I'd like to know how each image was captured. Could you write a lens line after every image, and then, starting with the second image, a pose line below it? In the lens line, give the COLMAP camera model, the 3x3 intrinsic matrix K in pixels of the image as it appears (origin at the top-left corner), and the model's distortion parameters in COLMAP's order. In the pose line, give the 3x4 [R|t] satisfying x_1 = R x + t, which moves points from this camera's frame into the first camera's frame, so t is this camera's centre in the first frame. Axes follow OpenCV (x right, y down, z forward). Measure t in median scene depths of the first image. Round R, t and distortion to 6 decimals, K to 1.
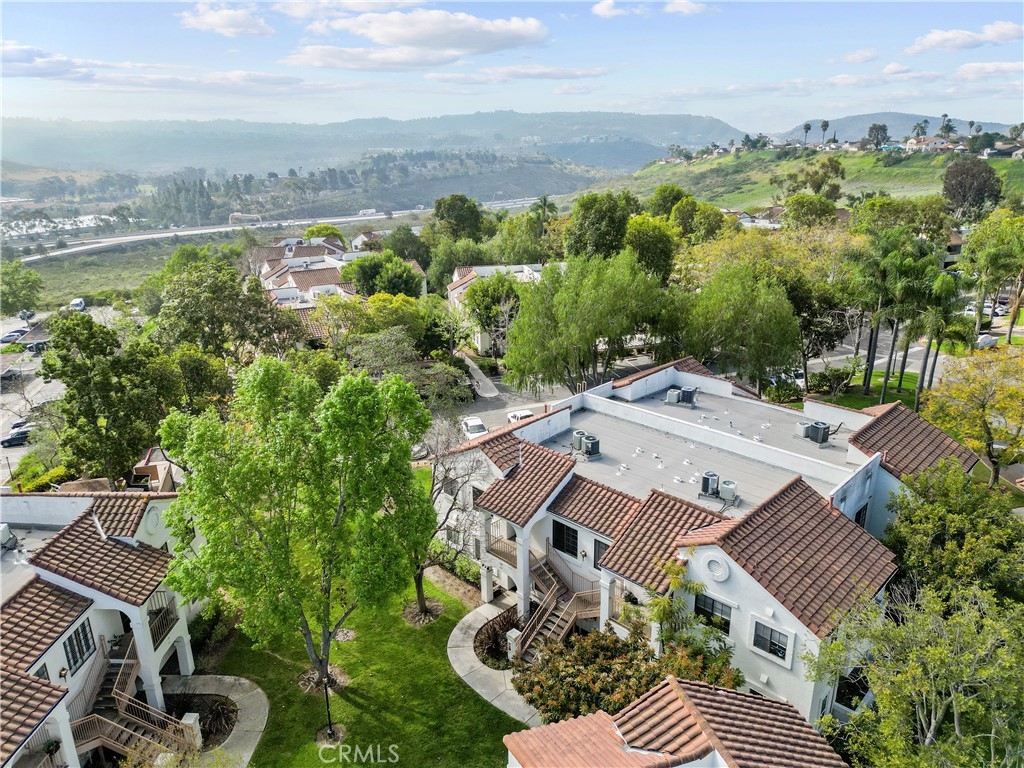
lens RADIAL K [[721.6, 0, 507.1], [0, 721.6, 373.5], [0, 0, 1]] dist [0.053881, -0.042811]
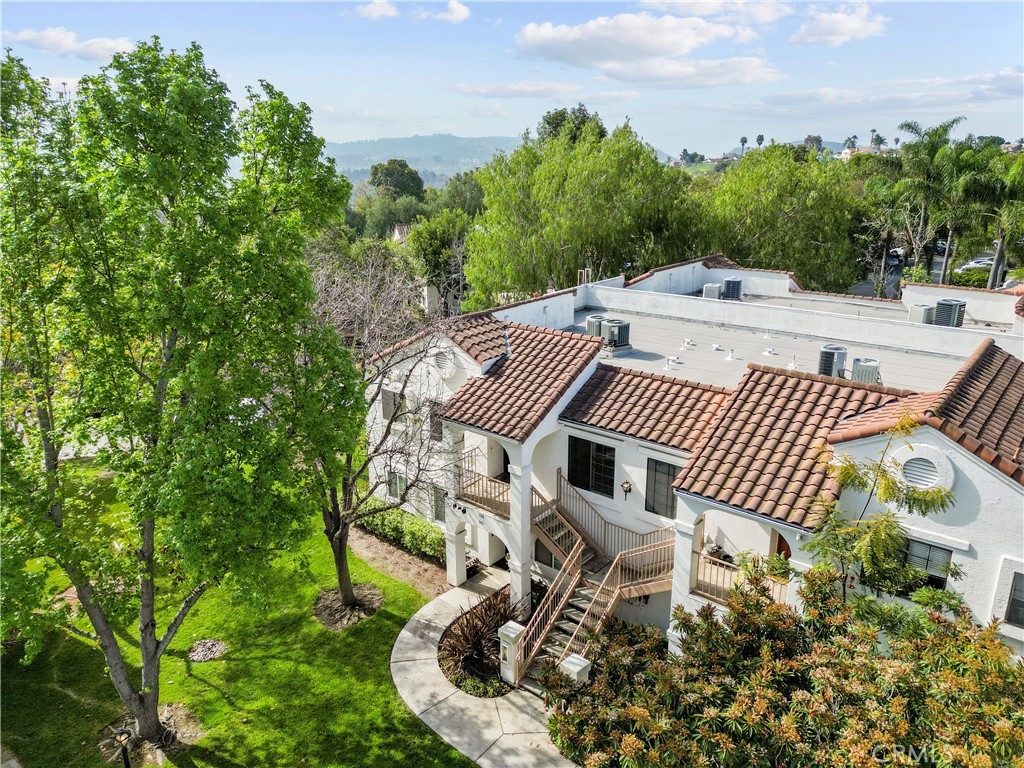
lens RADIAL K [[721.6, 0, 508.3], [0, 721.6, 377.8], [0, 0, 1]] dist [0.053881, -0.042811]
pose [[0.996526, -0.015290, 0.081871, -0.033386], [0.017424, 0.999525, -0.025407, 0.167589], [-0.081444, 0.026745, 0.996319, 0.412673]]
